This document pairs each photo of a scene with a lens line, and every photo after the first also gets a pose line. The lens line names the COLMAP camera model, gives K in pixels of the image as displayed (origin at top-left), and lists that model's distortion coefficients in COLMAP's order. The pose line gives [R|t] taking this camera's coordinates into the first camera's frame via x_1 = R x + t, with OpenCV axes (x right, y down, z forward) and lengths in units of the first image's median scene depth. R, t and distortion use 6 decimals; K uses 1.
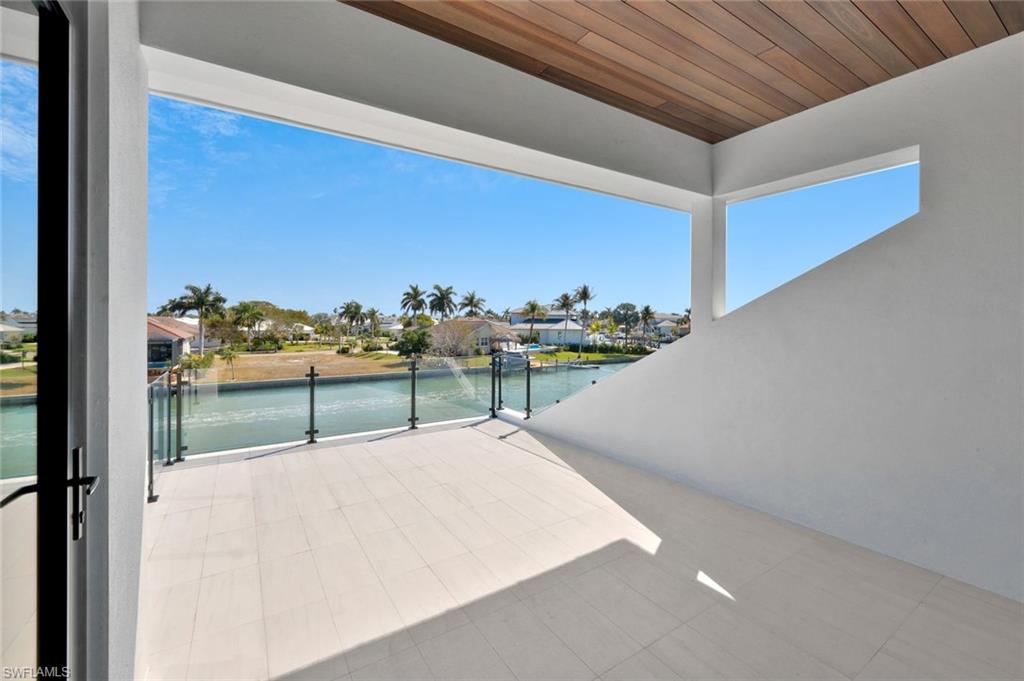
lens RADIAL K [[424.1, 0, 511.8], [0, 424.1, 322.8], [0, 0, 1]] dist [0.000635, 0.000106]
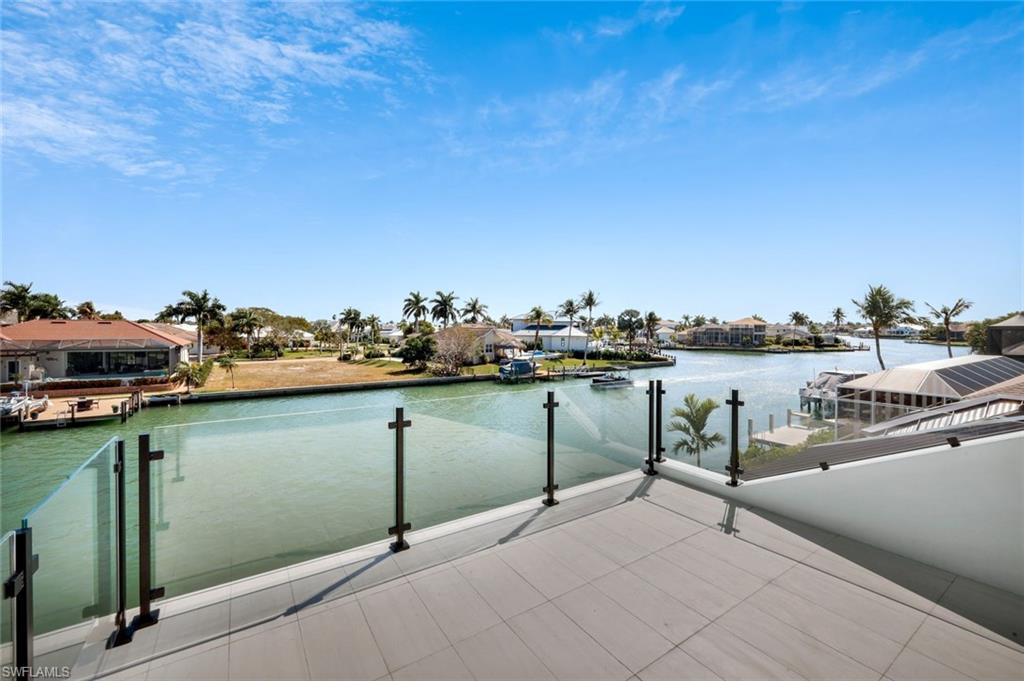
lens RADIAL K [[415.7, 0, 510.6], [0, 415.7, 335.3], [0, 0, 1]] dist [0.000616, 0.000269]
pose [[0.999952, -0.000322, 0.009788, -0.020043], [0.000185, 0.999902, 0.013978, 0.000151], [-0.009792, -0.013976, 0.999854, 0.028118]]
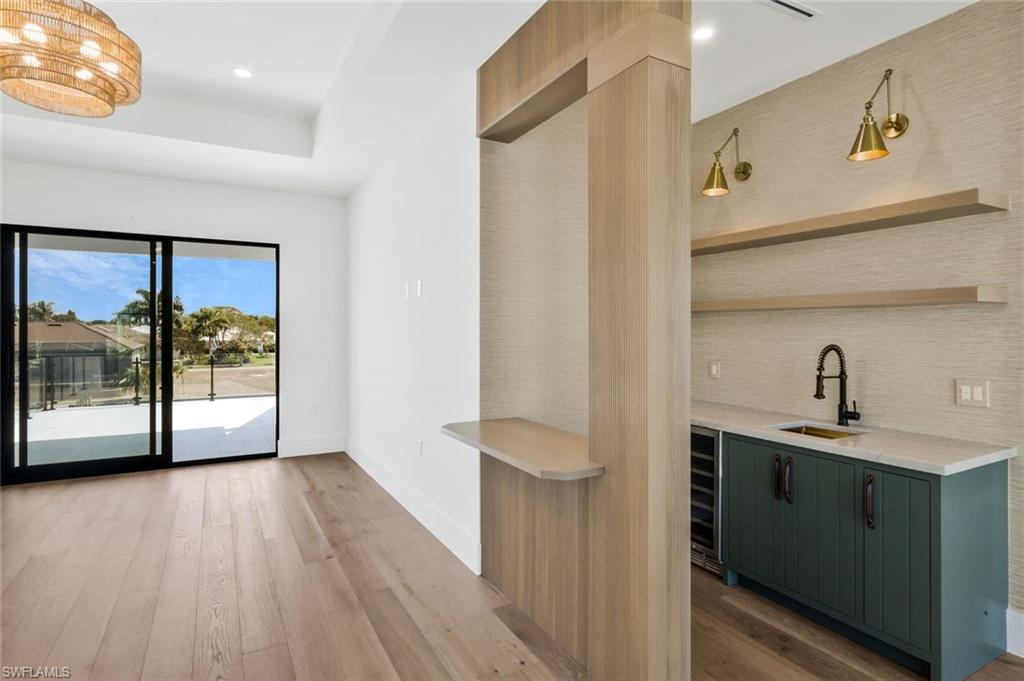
lens RADIAL K [[540.9, 0, 513.4], [0, 540.9, 332.8], [0, 0, 1]] dist [0.002969, 0.000800]
pose [[0.997958, -0.002095, -0.063836, 0.065332], [0.002301, 0.999992, 0.003159, 0.000319], [0.063829, -0.003299, 0.997955, -0.057601]]
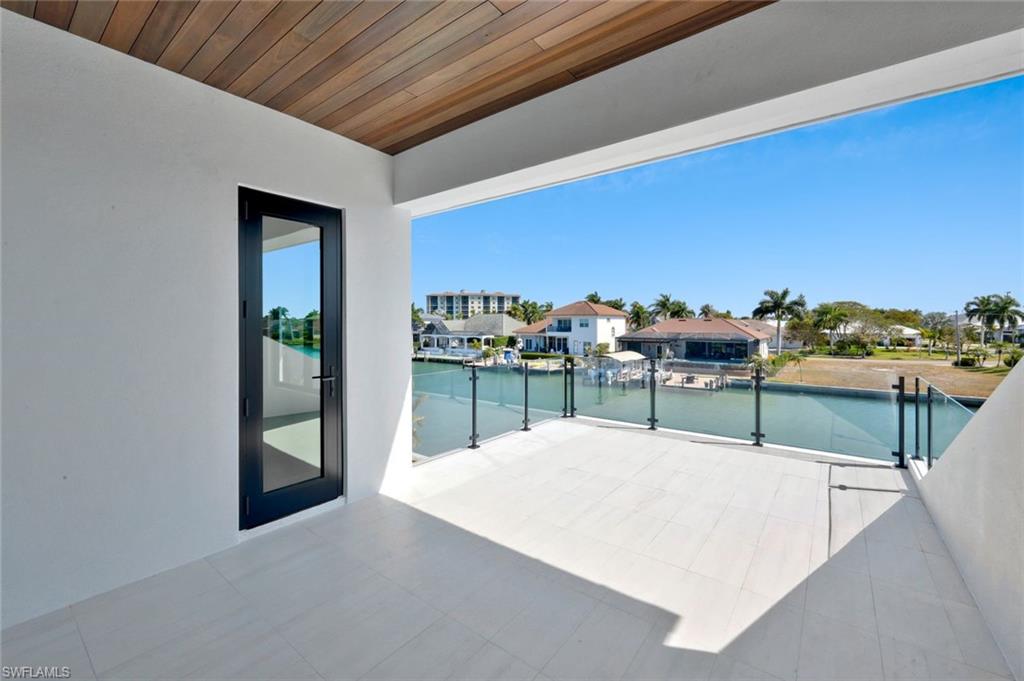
lens RADIAL K [[419.3, 0, 510.4], [0, 419.3, 325.9], [0, 0, 1]] dist [0.000977, -0.000036]
pose [[0.330449, 0.000377, -0.943824, 0.028461], [0.001542, 0.999998, 0.000939, 0.000008], [0.943823, -0.001766, 0.330448, 0.015751]]
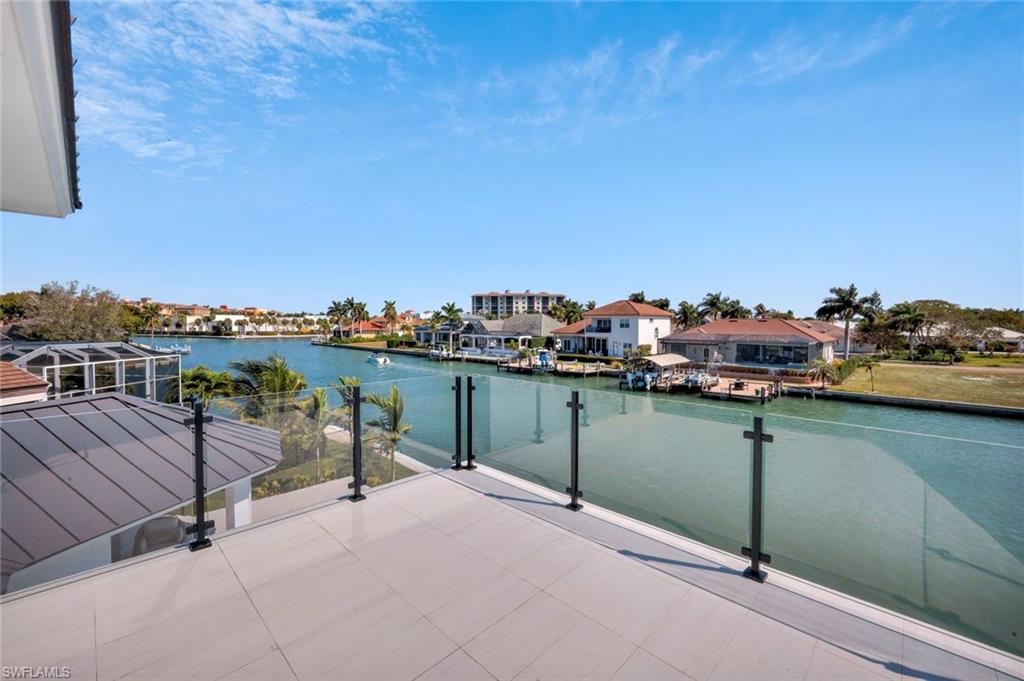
lens RADIAL K [[415.7, 0, 510.6], [0, 415.7, 335.3], [0, 0, 1]] dist [0.000616, 0.000269]
pose [[0.221511, 0.023046, -0.974886, 0.007742], [-0.002416, 0.999731, 0.023085, 0.000096], [0.975155, -0.002759, 0.221507, 0.045901]]
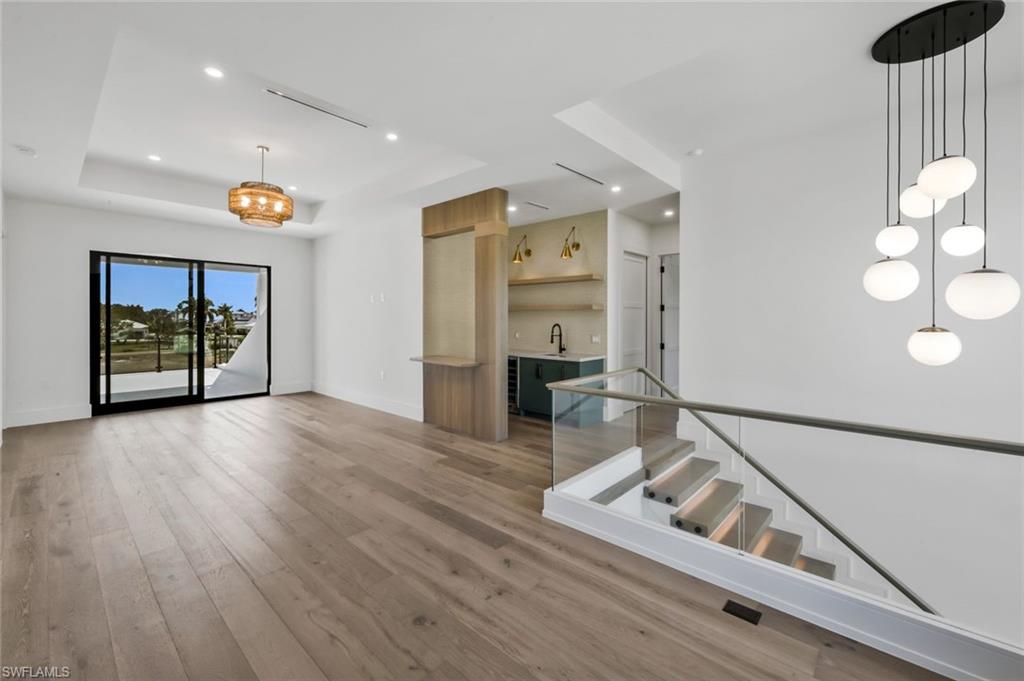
lens RADIAL K [[424.1, 0, 511.8], [0, 424.1, 322.8], [0, 0, 1]] dist [0.000635, 0.000106]
pose [[0.965398, -0.003395, 0.260760, 0.056761], [0.001281, 0.999965, 0.008275, 0.000461], [-0.260779, -0.007654, 0.965368, -0.090390]]
